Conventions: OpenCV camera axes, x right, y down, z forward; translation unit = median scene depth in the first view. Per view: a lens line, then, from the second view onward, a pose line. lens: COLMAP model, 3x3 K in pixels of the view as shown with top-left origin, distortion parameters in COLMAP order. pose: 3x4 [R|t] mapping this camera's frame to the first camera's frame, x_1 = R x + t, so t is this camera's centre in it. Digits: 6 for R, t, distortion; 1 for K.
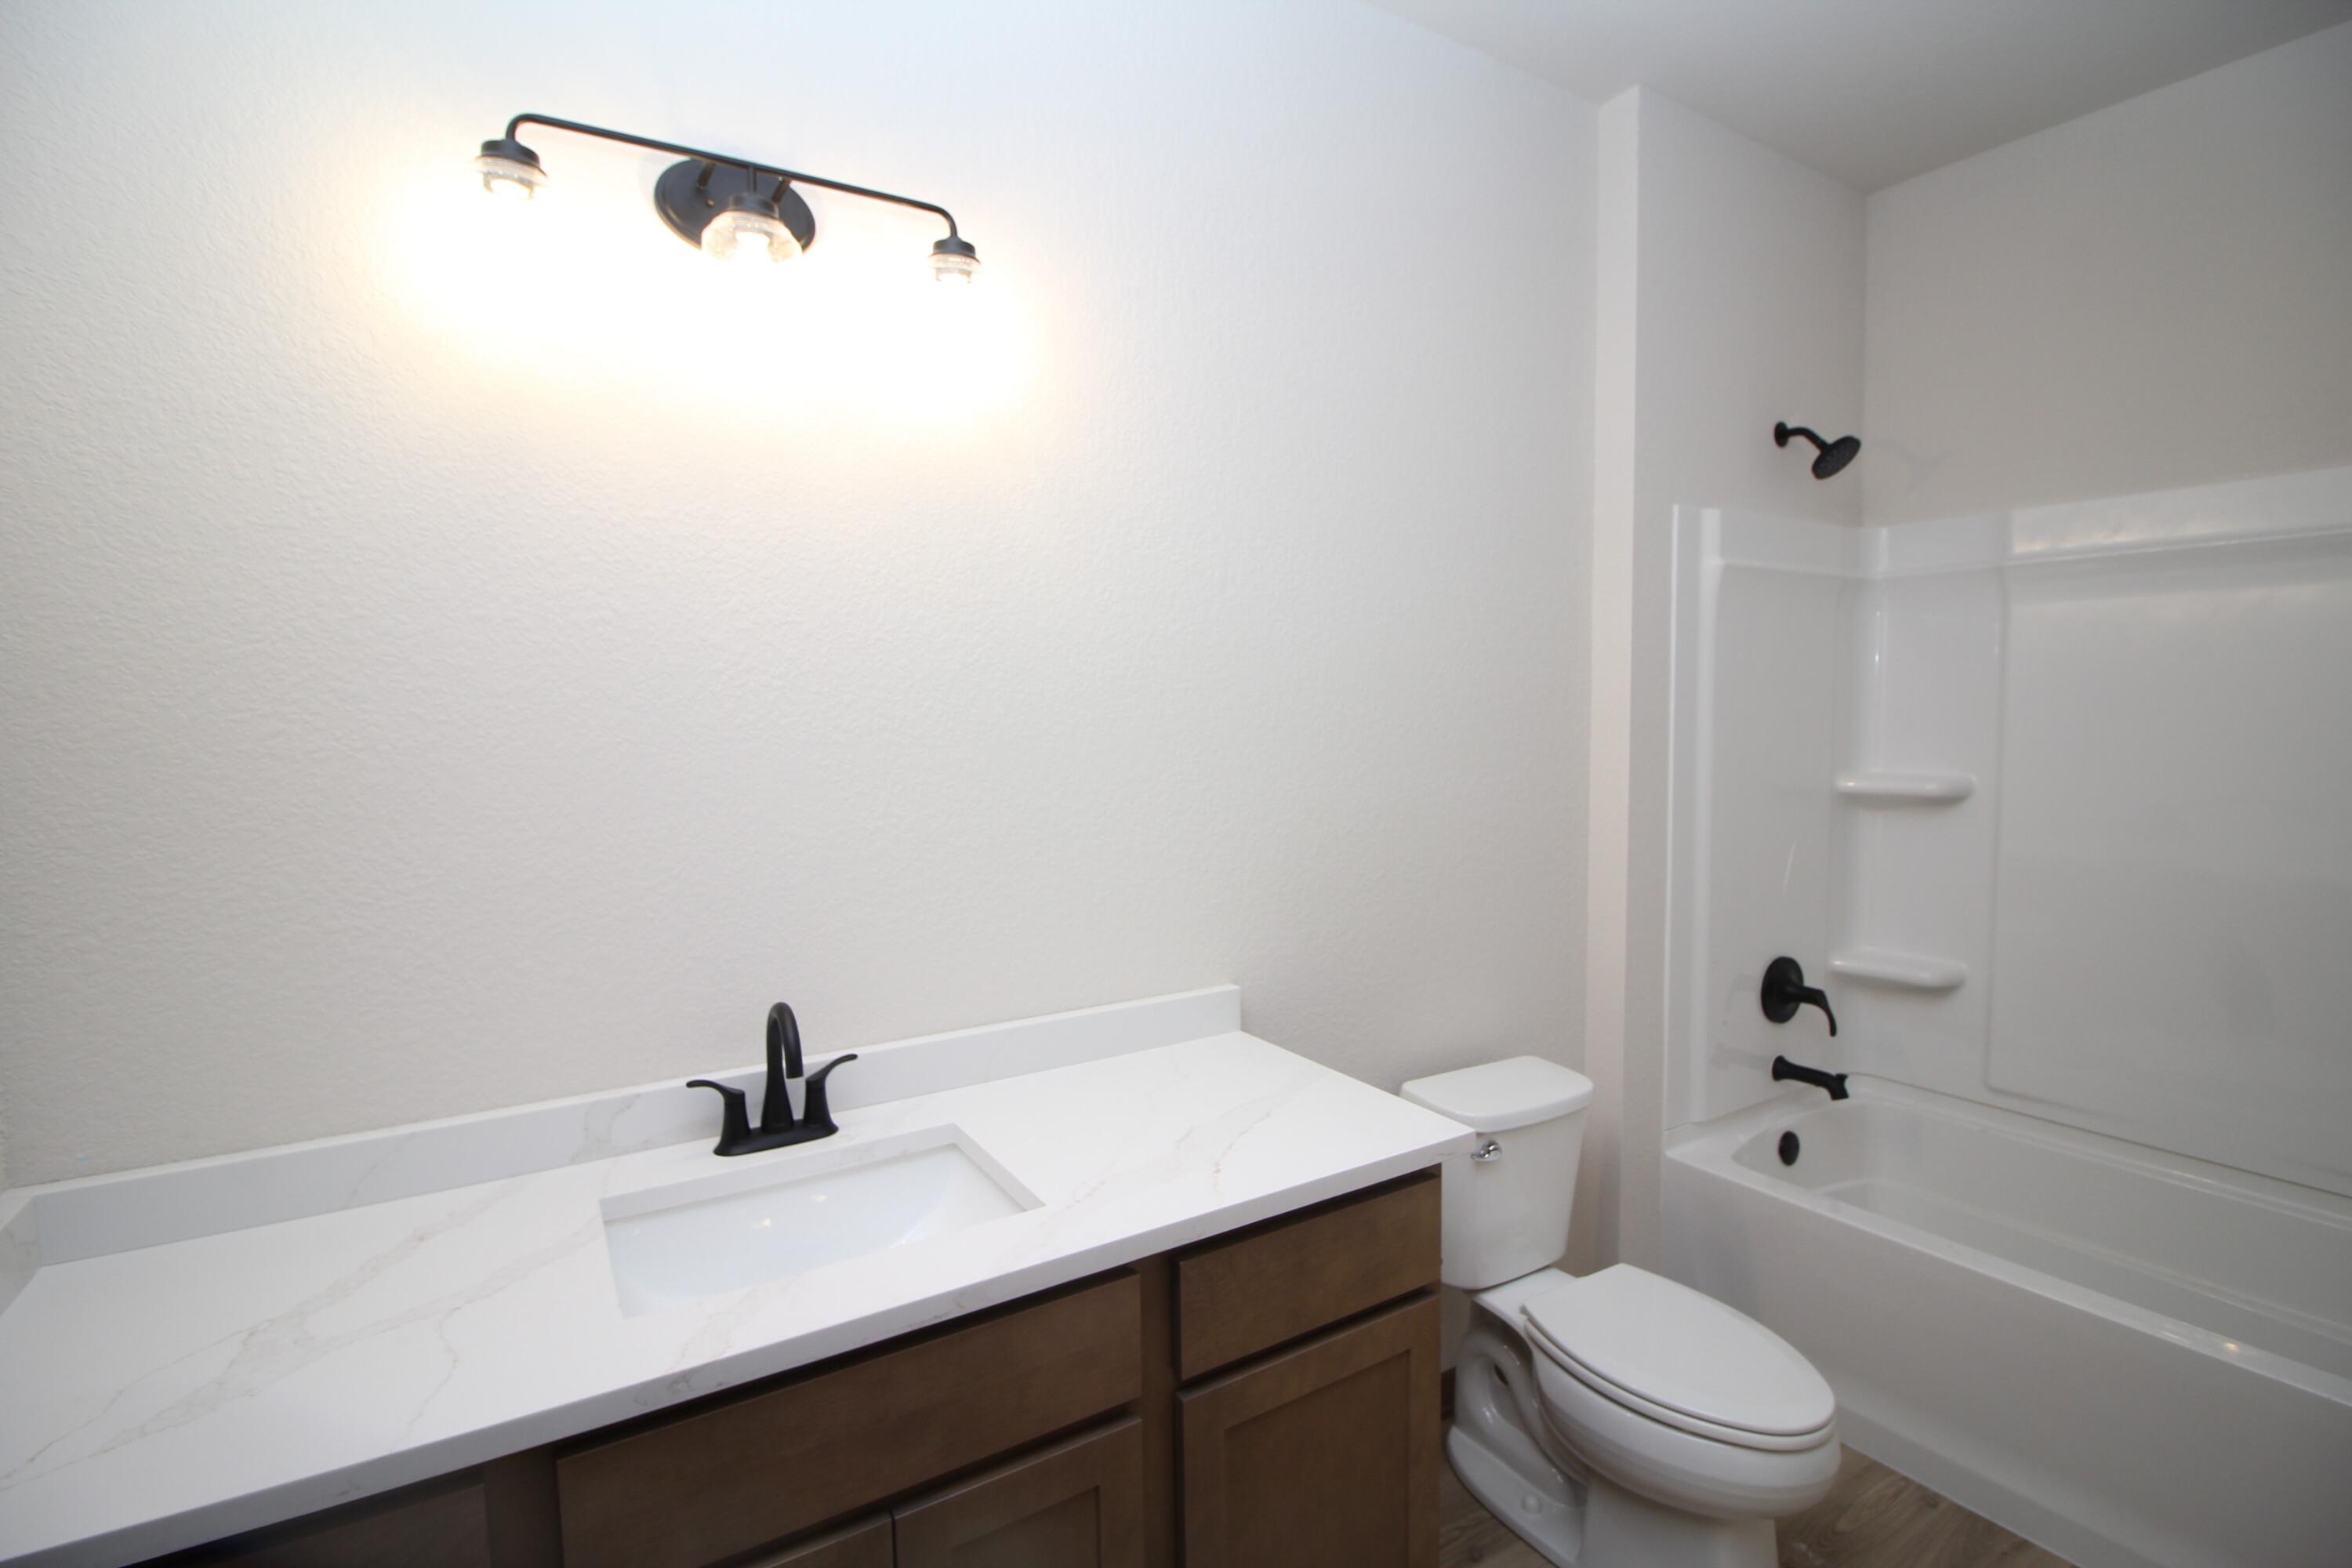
lens RADIAL K [[1088.8, 0, 1184.7], [0, 1088.8, 773.5], [0, 0, 1]] dist [-0.014337, 0.000978]
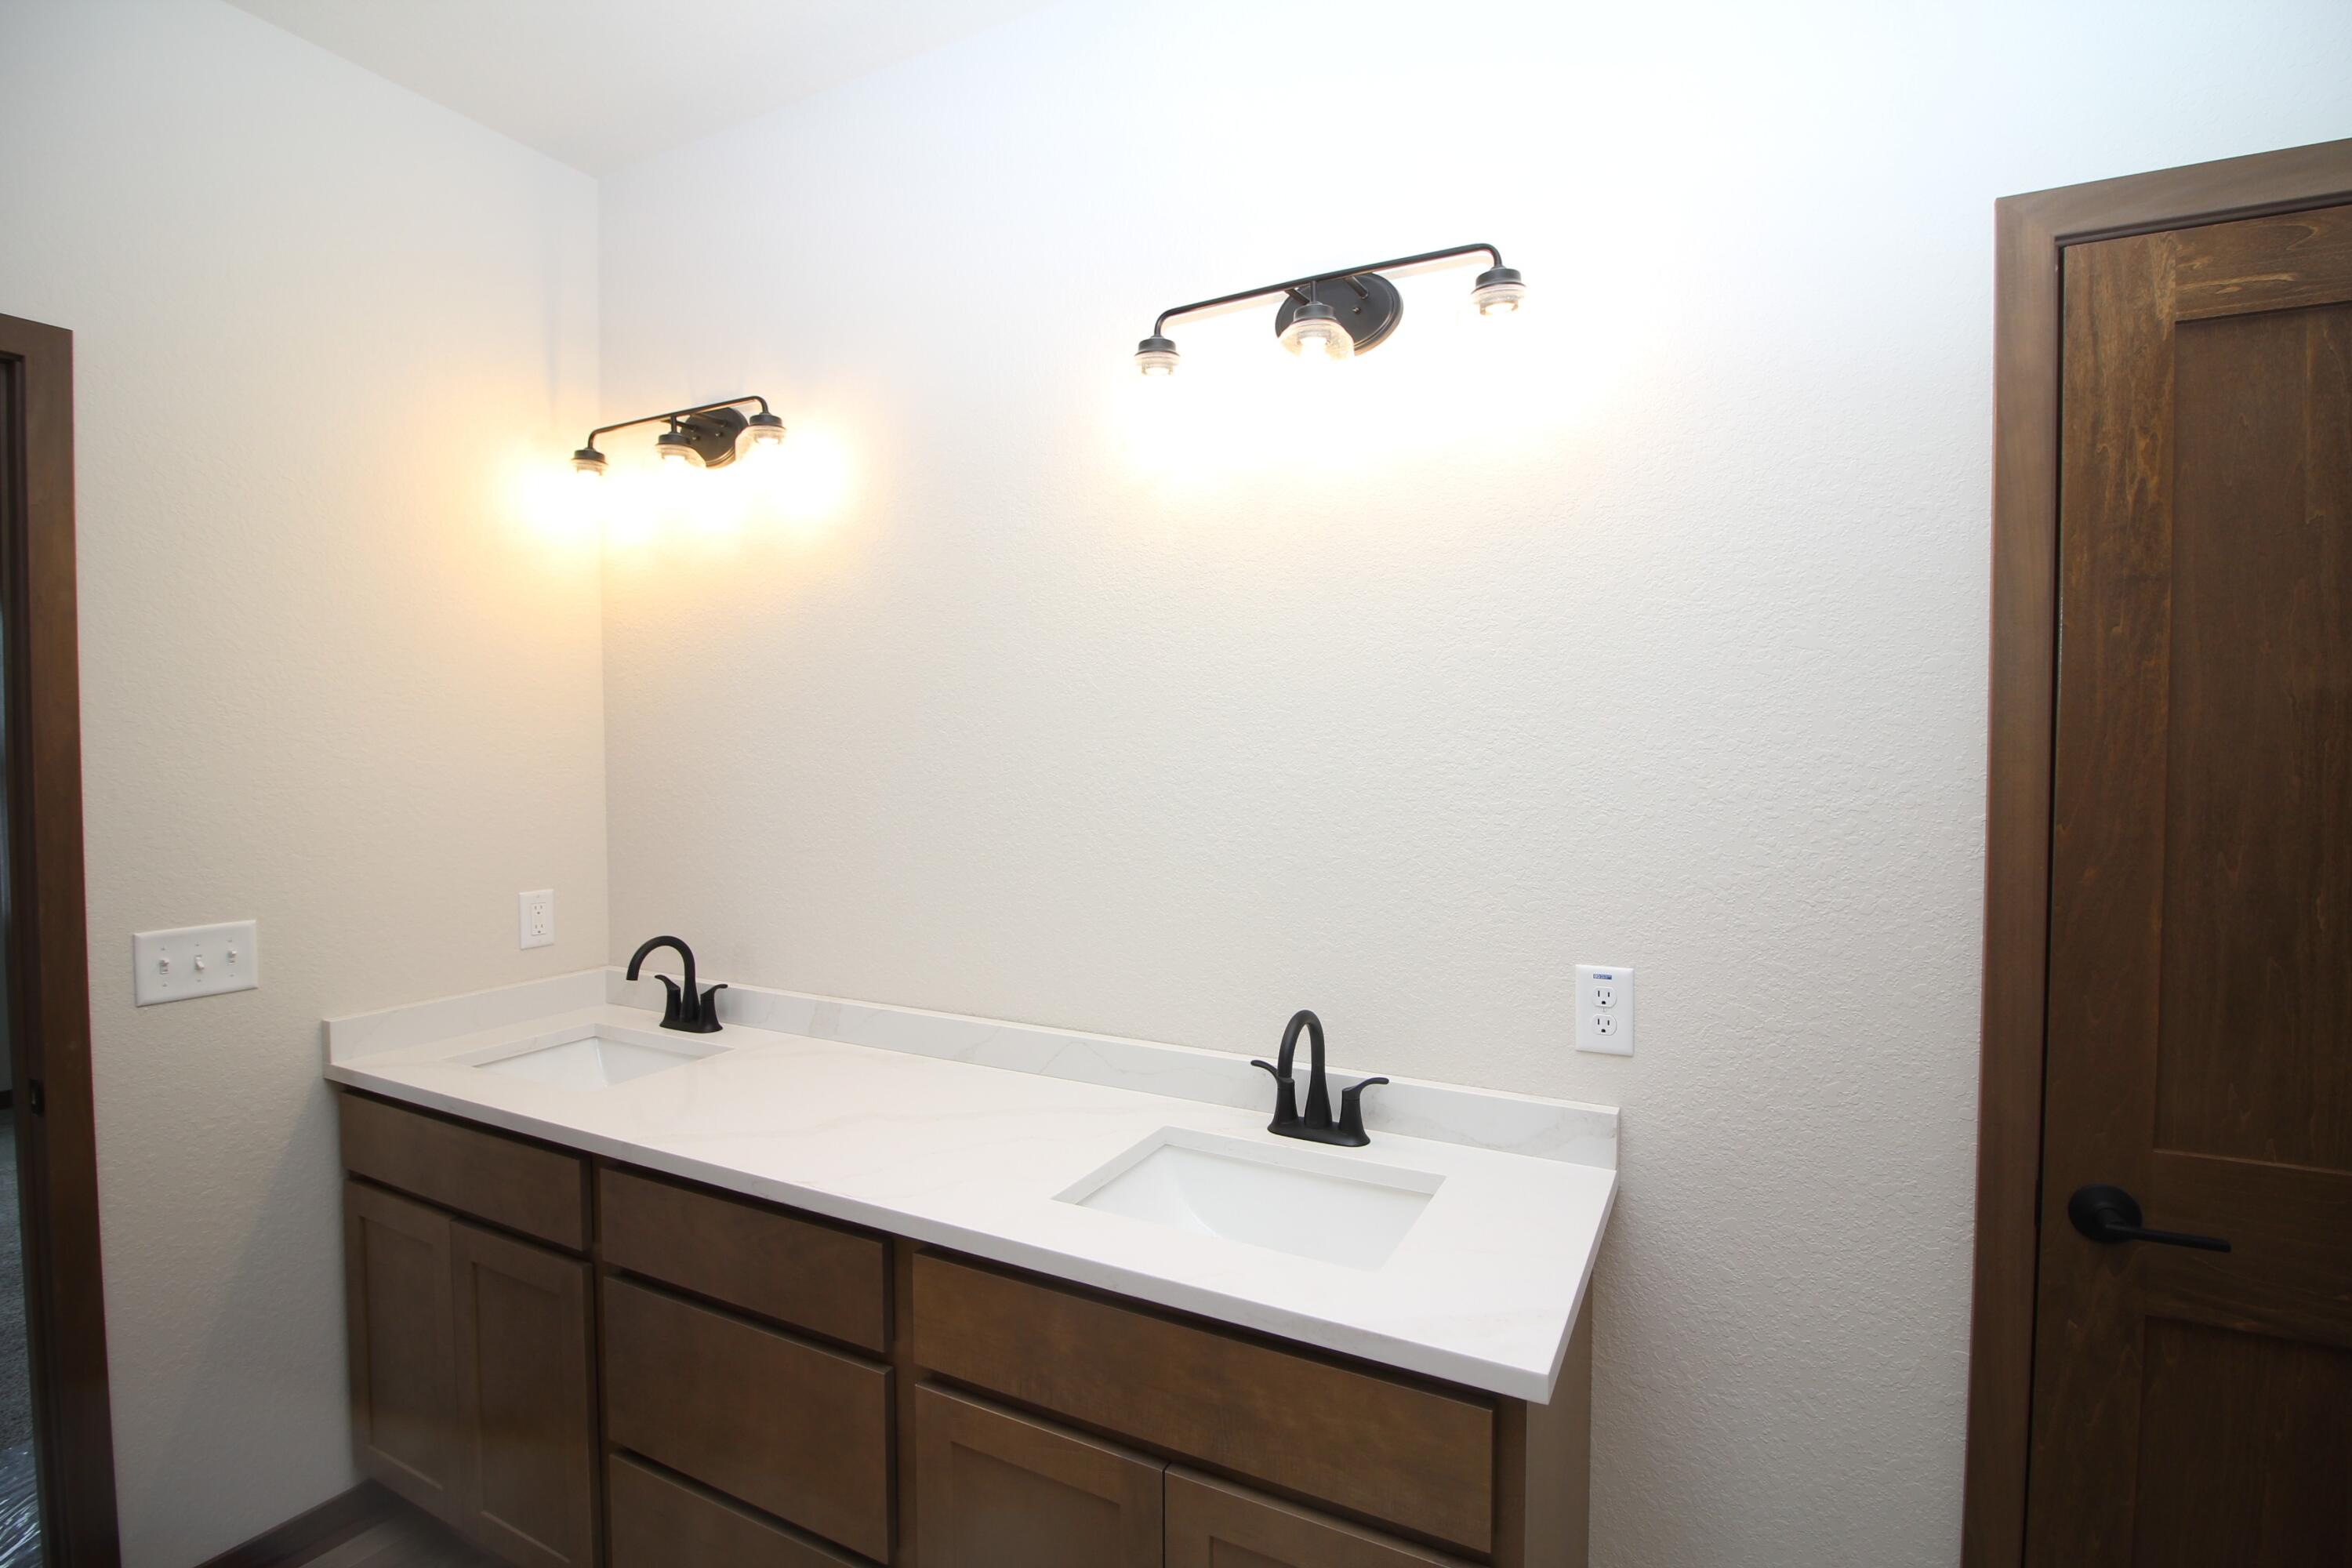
lens RADIAL K [[1058.7, 0, 1186.0], [0, 1058.7, 776.2], [0, 0, 1]] dist [-0.010742, 0.000082]
pose [[0.503328, 0.031843, -0.863509, 0.516150], [-0.059229, 0.998242, 0.002287, -0.027402], [0.862063, 0.049994, 0.504329, 0.334576]]
